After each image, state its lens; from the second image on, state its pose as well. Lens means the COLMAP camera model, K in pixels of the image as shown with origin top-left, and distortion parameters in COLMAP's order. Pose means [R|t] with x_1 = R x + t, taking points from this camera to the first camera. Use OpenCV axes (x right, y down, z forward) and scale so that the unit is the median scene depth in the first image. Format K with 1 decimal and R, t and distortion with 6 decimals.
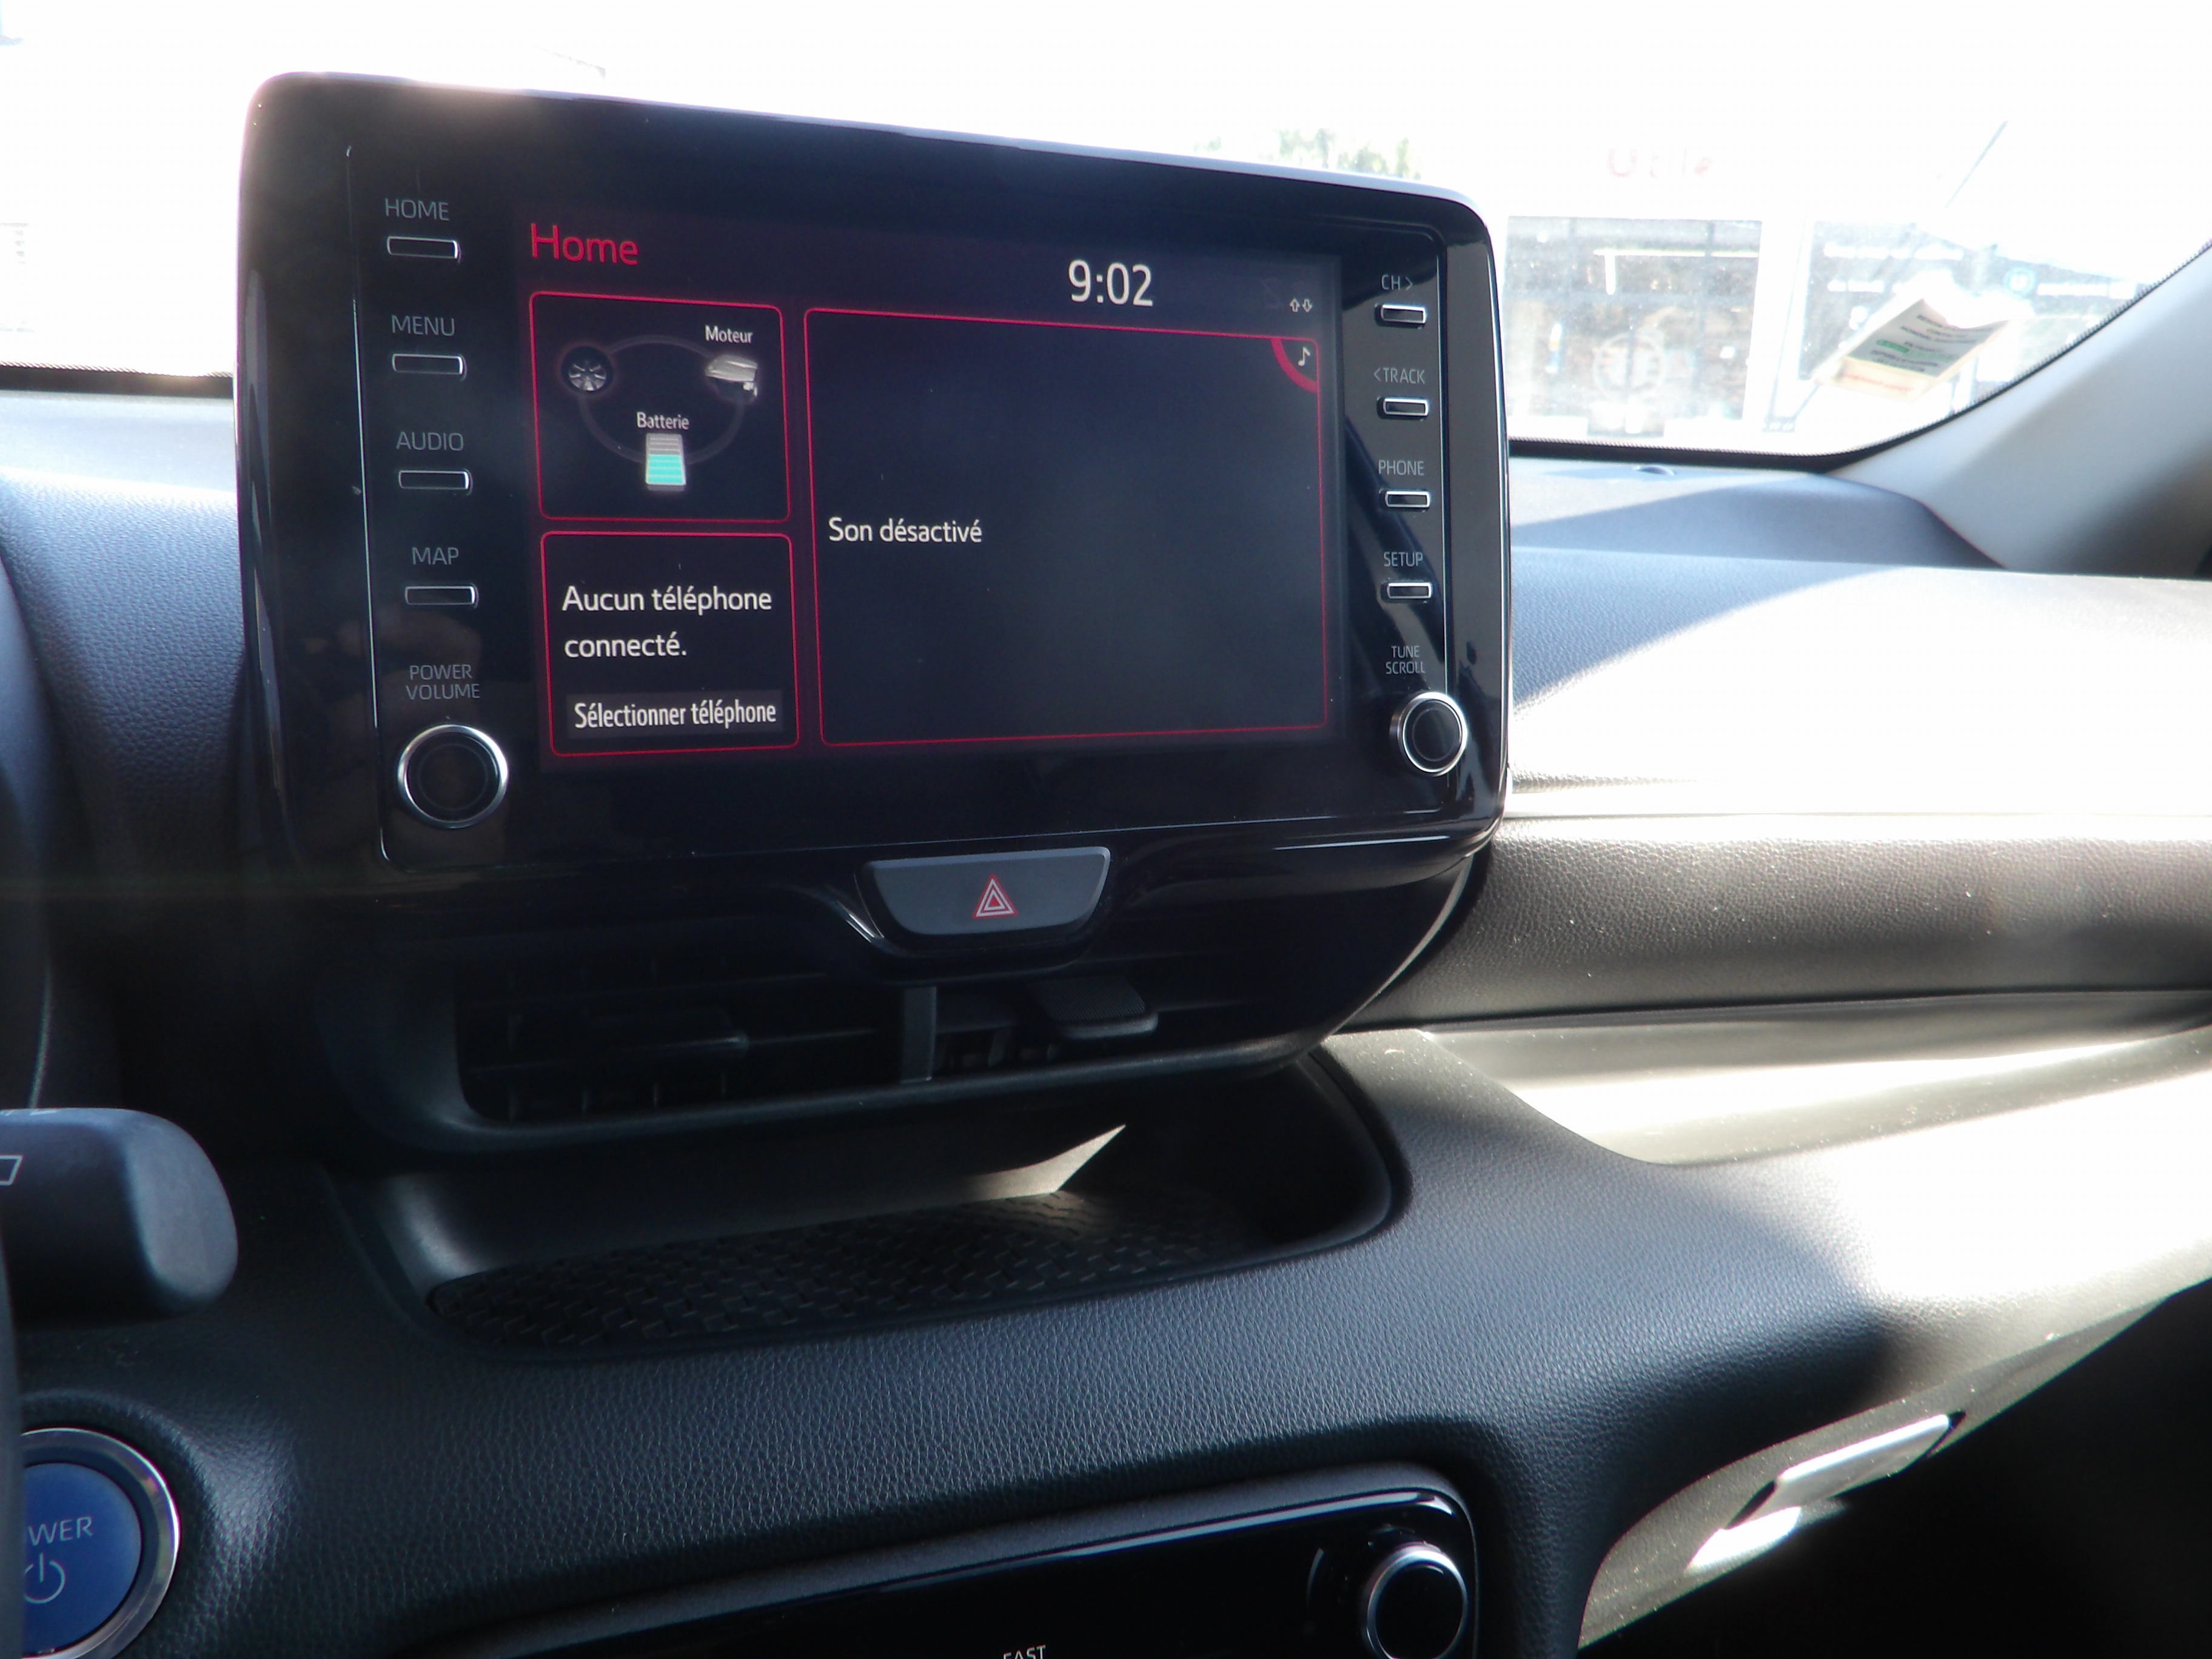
lens RADIAL K [[1878.2, 0, 1106.0], [0, 1878.2, 829.5], [0, 0, 1]] dist [0.002232, -0.015258]
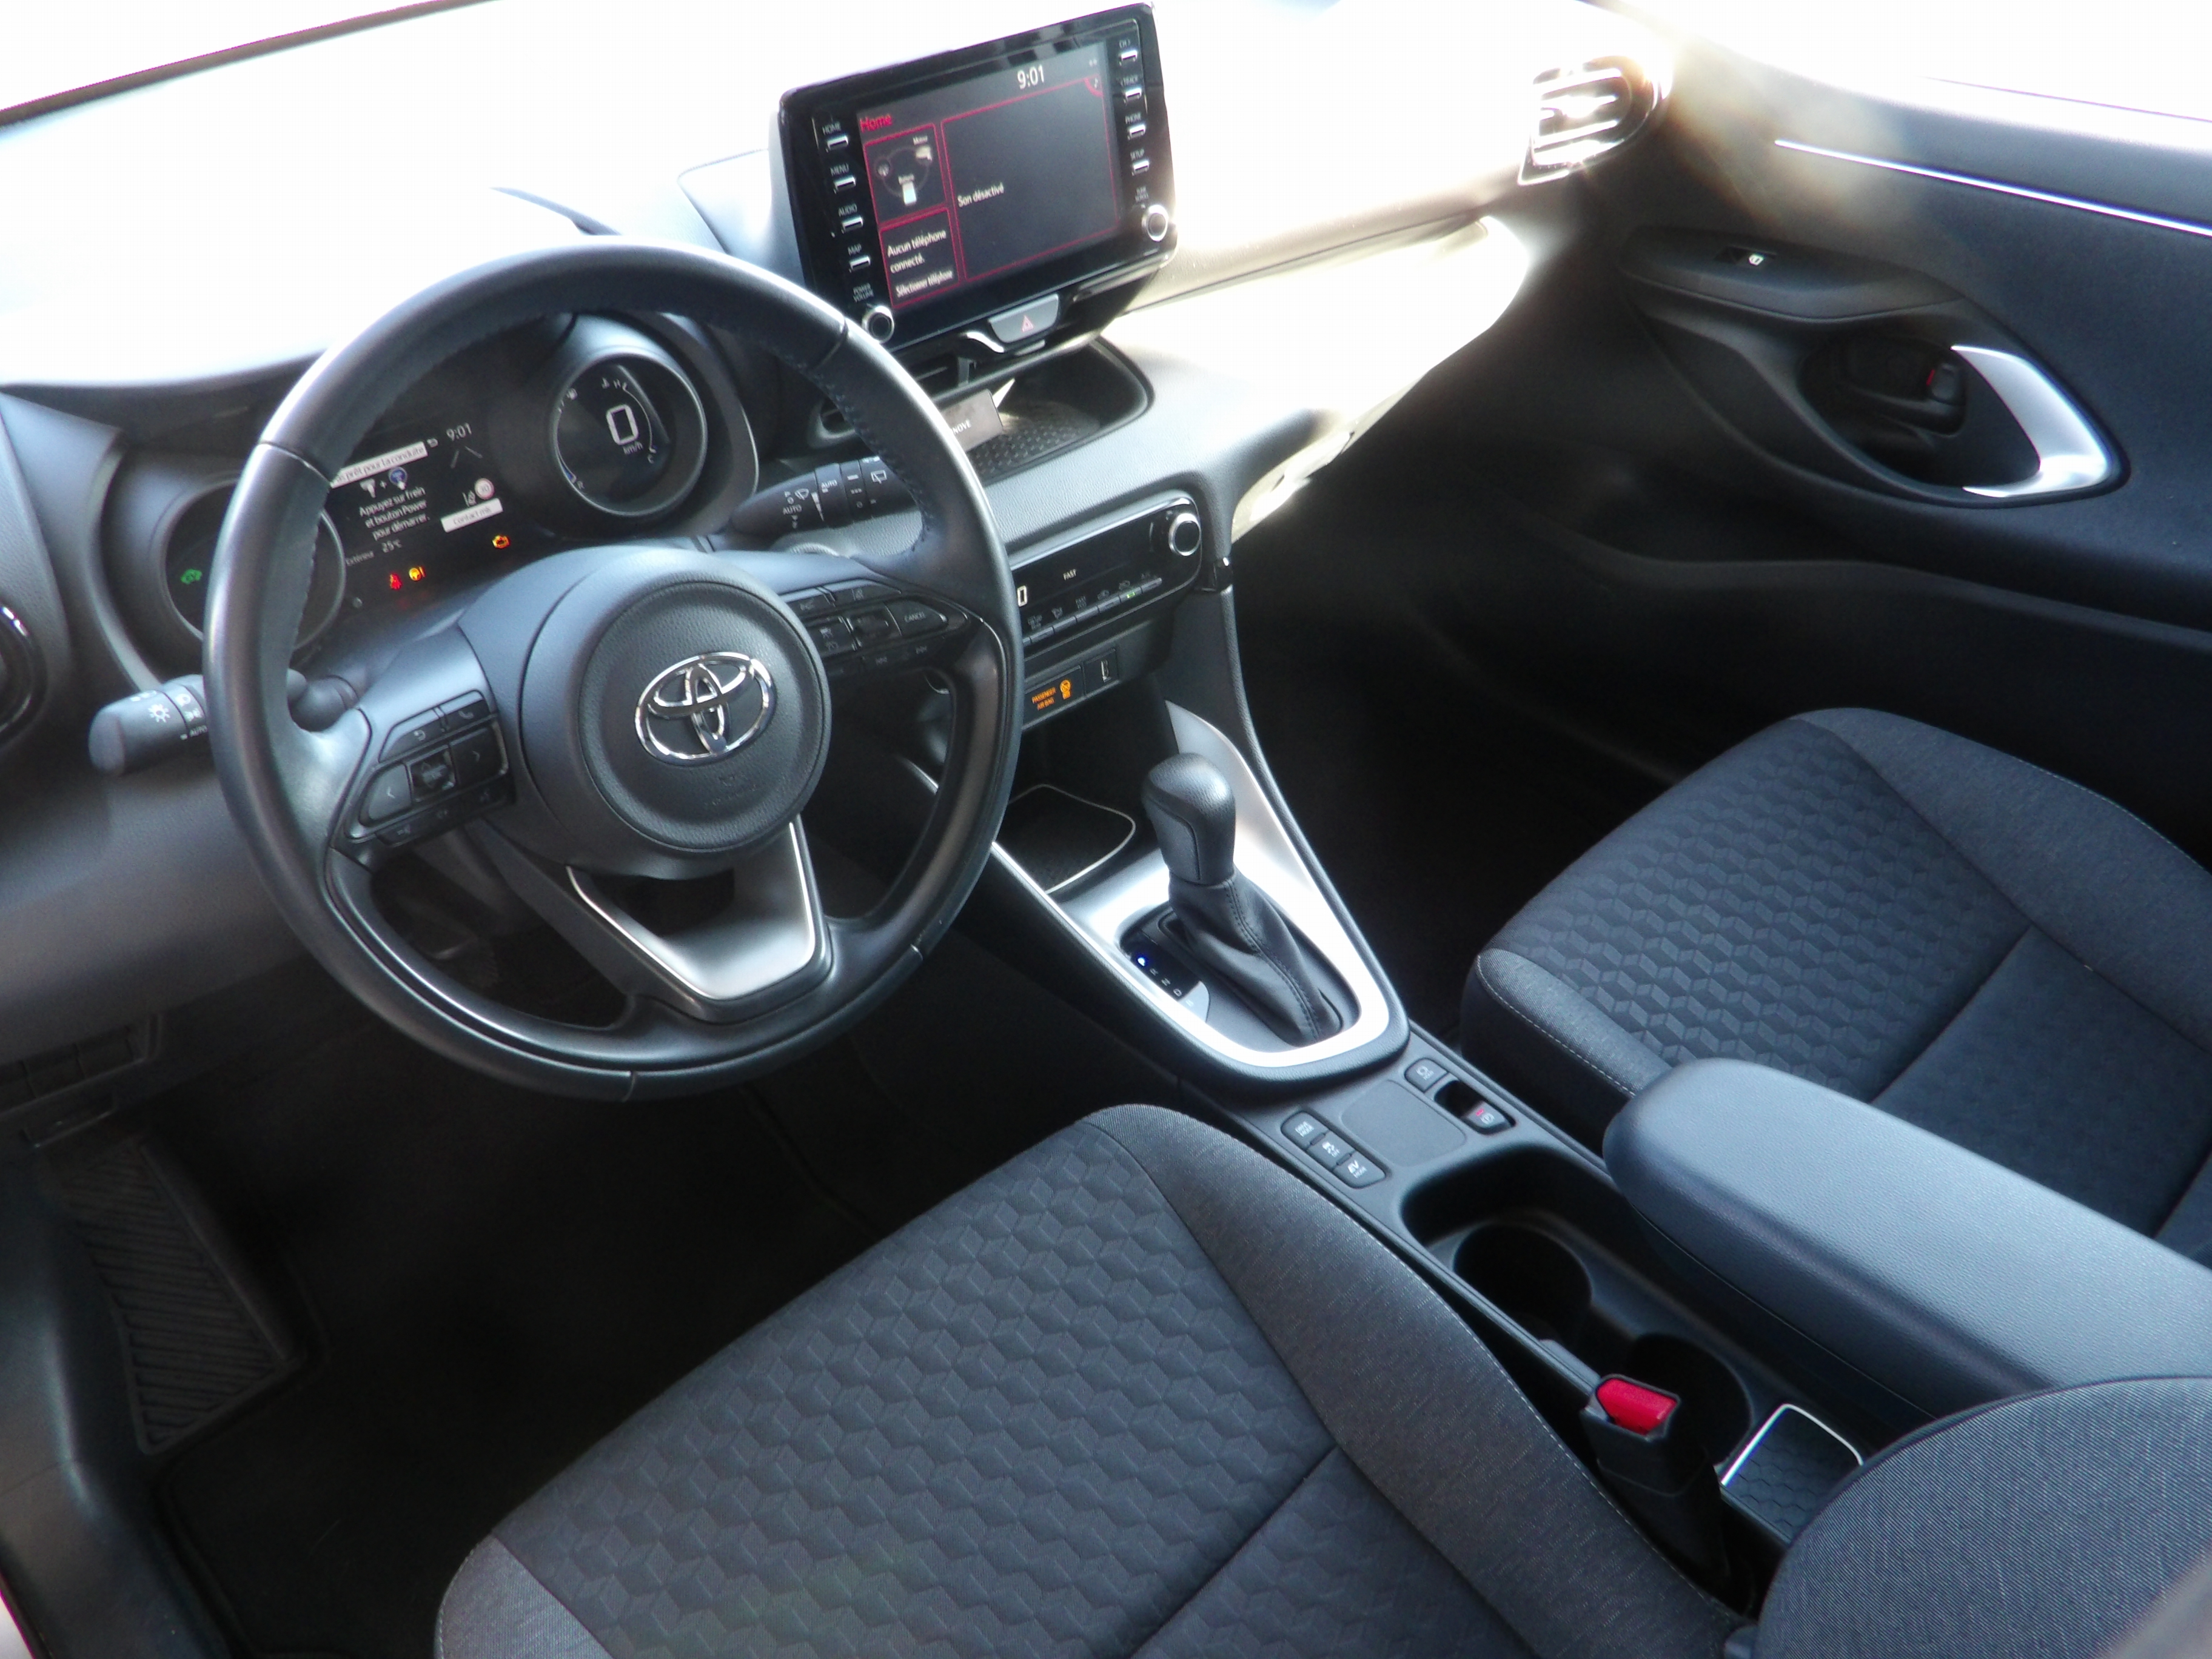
lens RADIAL K [[1878.2, 0, 1106.0], [0, 1878.2, 829.5], [0, 0, 1]] dist [0.002232, -0.015258]
pose [[0.945173, -0.236055, 0.225666, -0.813301], [0.109579, 0.880204, 0.461771, -0.621660], [-0.307636, -0.411726, 0.857813, -1.885514]]
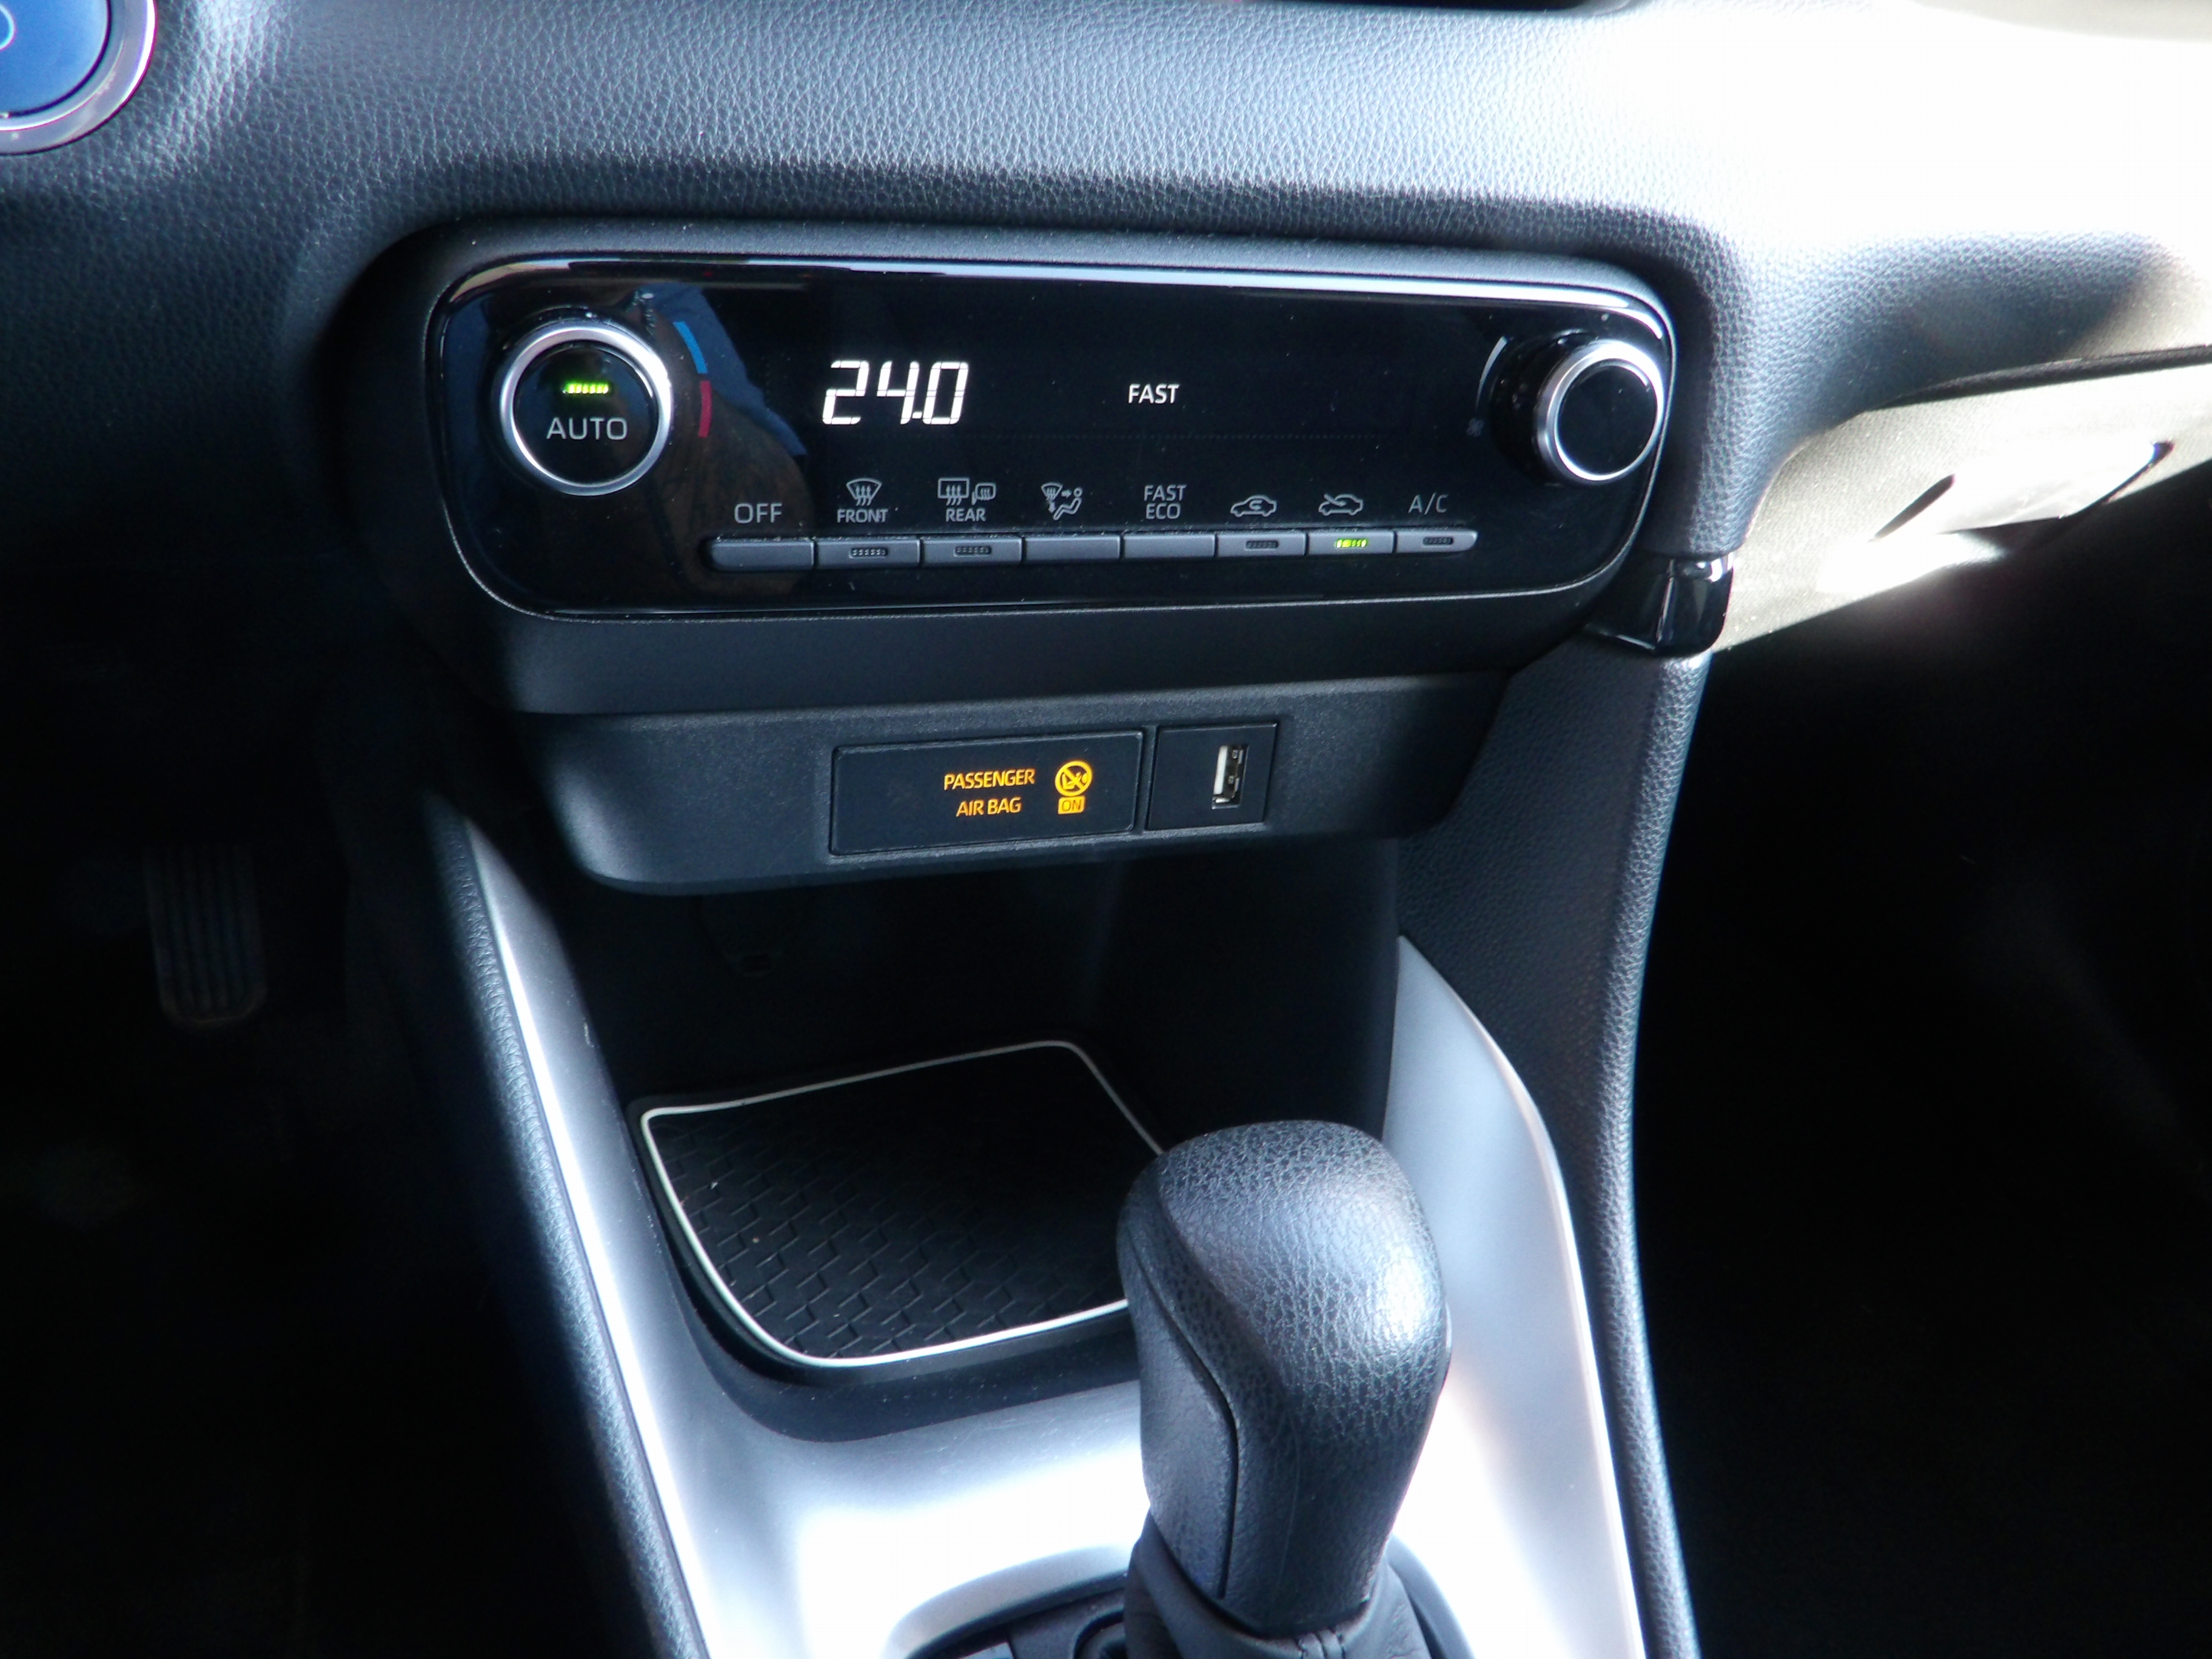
lens RADIAL K [[1878.2, 0, 1106.0], [0, 1878.2, 829.5], [0, 0, 1]] dist [0.002232, -0.015258]
pose [[0.993716, 0.111873, -0.003708, -0.041947], [-0.102303, 0.921155, 0.375510, 0.321501], [0.045425, -0.372771, 0.926811, 0.129504]]
